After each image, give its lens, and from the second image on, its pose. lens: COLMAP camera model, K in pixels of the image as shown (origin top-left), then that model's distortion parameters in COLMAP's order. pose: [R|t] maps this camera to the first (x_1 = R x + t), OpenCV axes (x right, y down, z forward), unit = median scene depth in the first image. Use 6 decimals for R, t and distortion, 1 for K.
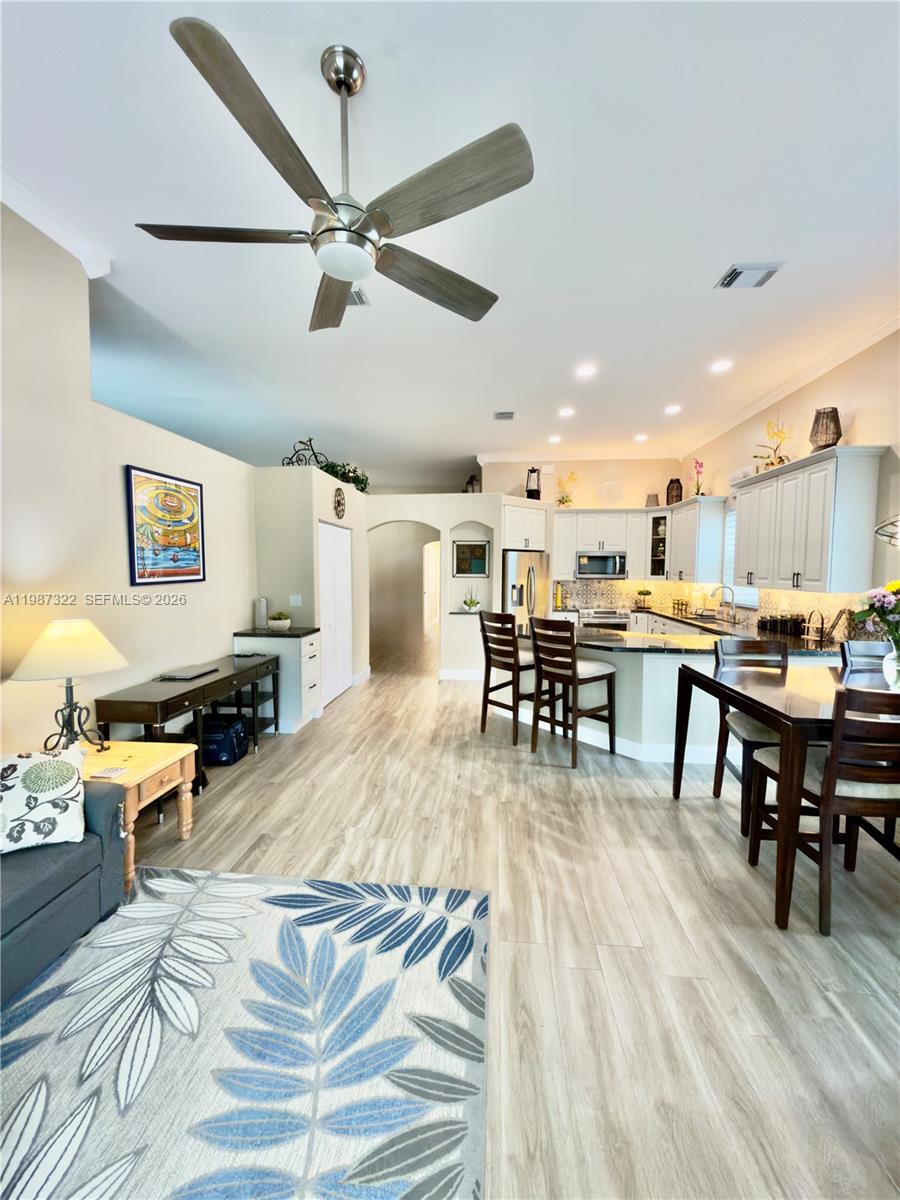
lens RADIAL K [[478.5, 0, 451.8], [0, 478.5, 599.4], [0, 0, 1]] dist [-0.000957, -0.000052]
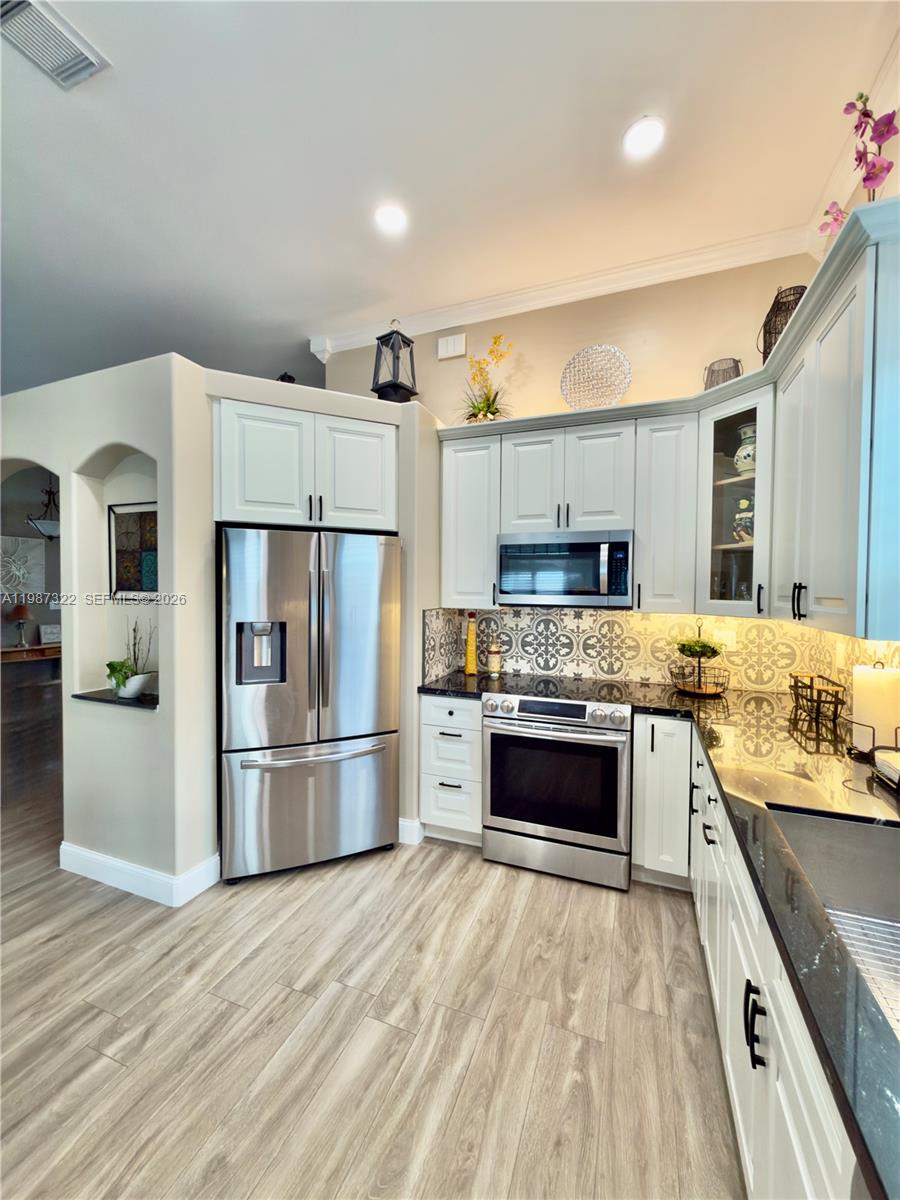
lens RADIAL K [[478.5, 0, 451.8], [0, 478.5, 599.4], [0, 0, 1]] dist [-0.000957, -0.000052]
pose [[0.960727, 0.009753, -0.277325, 0.513623], [-0.020643, 0.999125, -0.036373, -0.052668], [0.276728, 0.040669, 0.960087, 0.971064]]
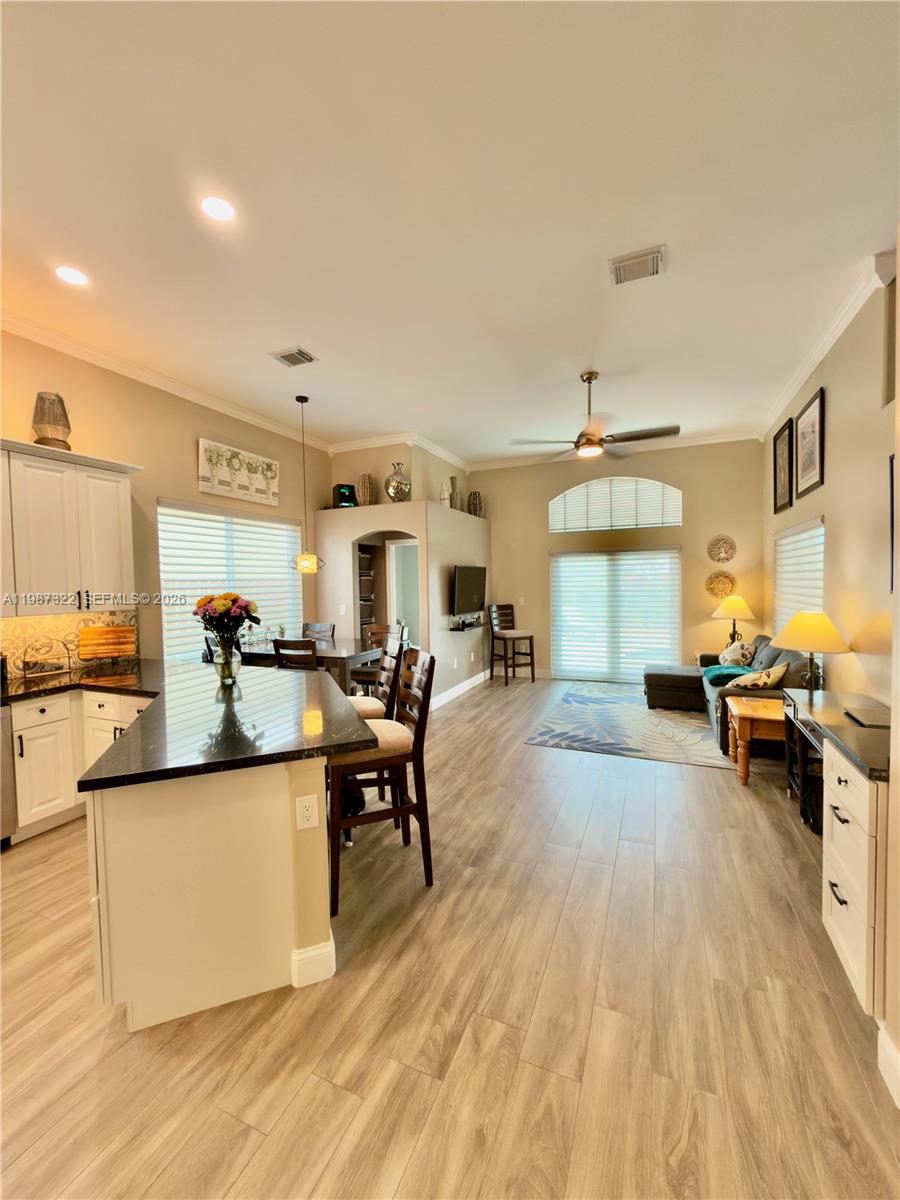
lens RADIAL K [[478.5, 0, 451.8], [0, 478.5, 599.4], [0, 0, 1]] dist [-0.000957, -0.000052]
pose [[-0.950341, 0.002212, 0.311203, -0.117385], [0.034775, 0.994467, 0.099124, -0.086228], [-0.309262, 0.105024, -0.945160, 1.352983]]
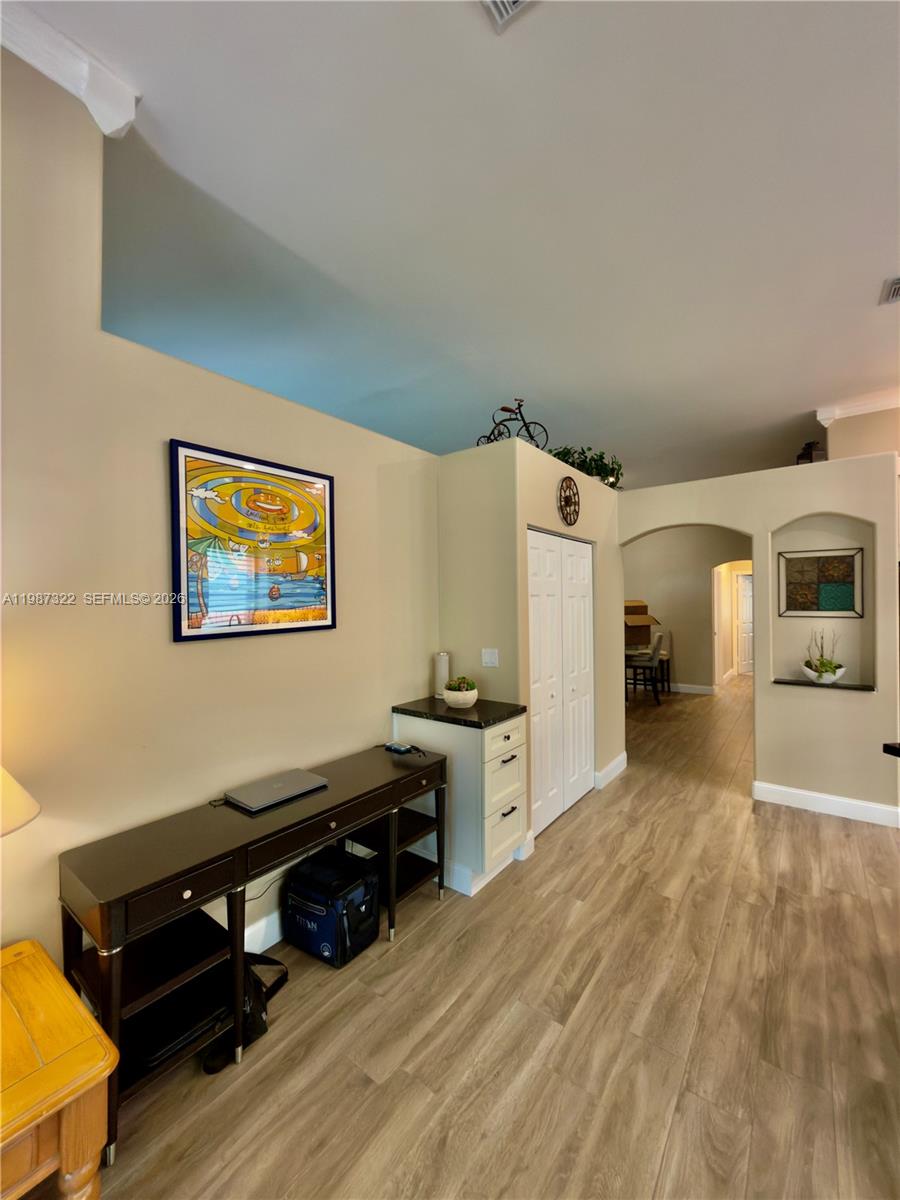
lens RADIAL K [[478.5, 0, 451.8], [0, 478.5, 599.4], [0, 0, 1]] dist [-0.000957, -0.000052]
pose [[0.853640, -0.013828, -0.520680, -0.045450], [-0.020962, 0.997926, -0.060870, -0.033870], [0.520442, 0.062876, 0.851579, 0.442380]]
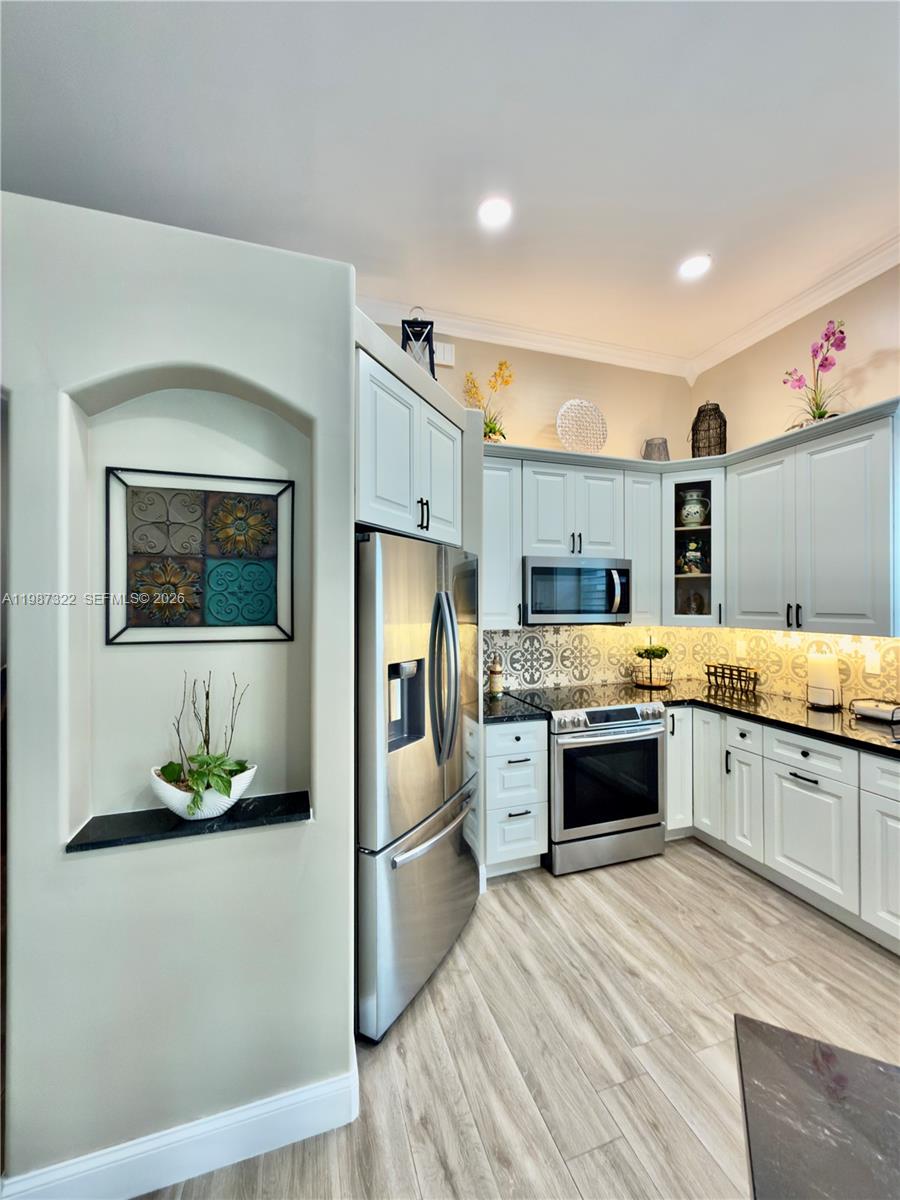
lens RADIAL K [[478.5, 0, 451.8], [0, 478.5, 599.4], [0, 0, 1]] dist [-0.000957, -0.000052]
pose [[0.914866, -0.004747, 0.403730, 0.074674], [0.031716, 0.997686, -0.060138, -0.067293], [-0.402511, 0.067823, 0.912899, 1.036803]]
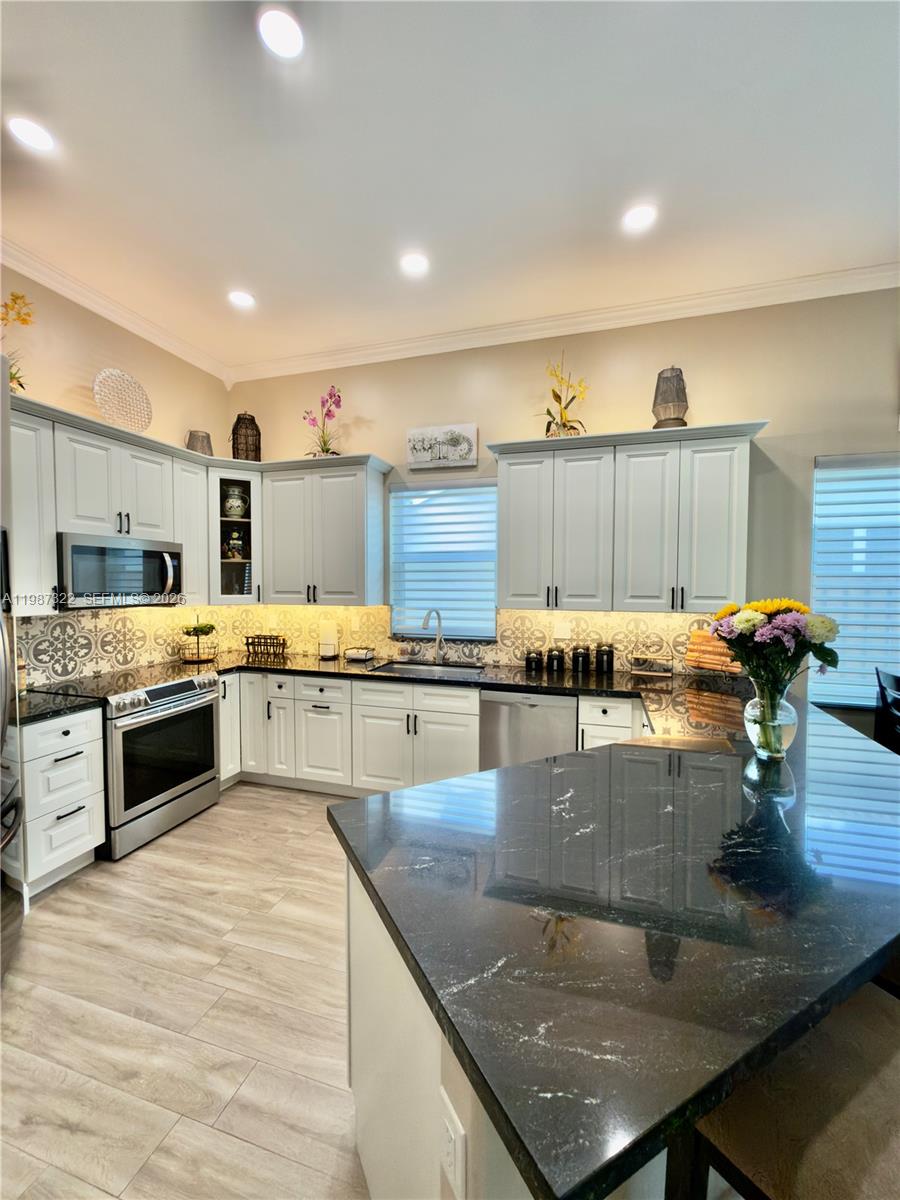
lens RADIAL K [[478.5, 0, 451.8], [0, 478.5, 599.4], [0, 0, 1]] dist [-0.000957, -0.000052]
pose [[0.204236, -0.040485, 0.978084, -0.037017], [0.061918, 0.997678, 0.028367, -0.067909], [-0.976961, 0.054767, 0.206269, 1.010715]]
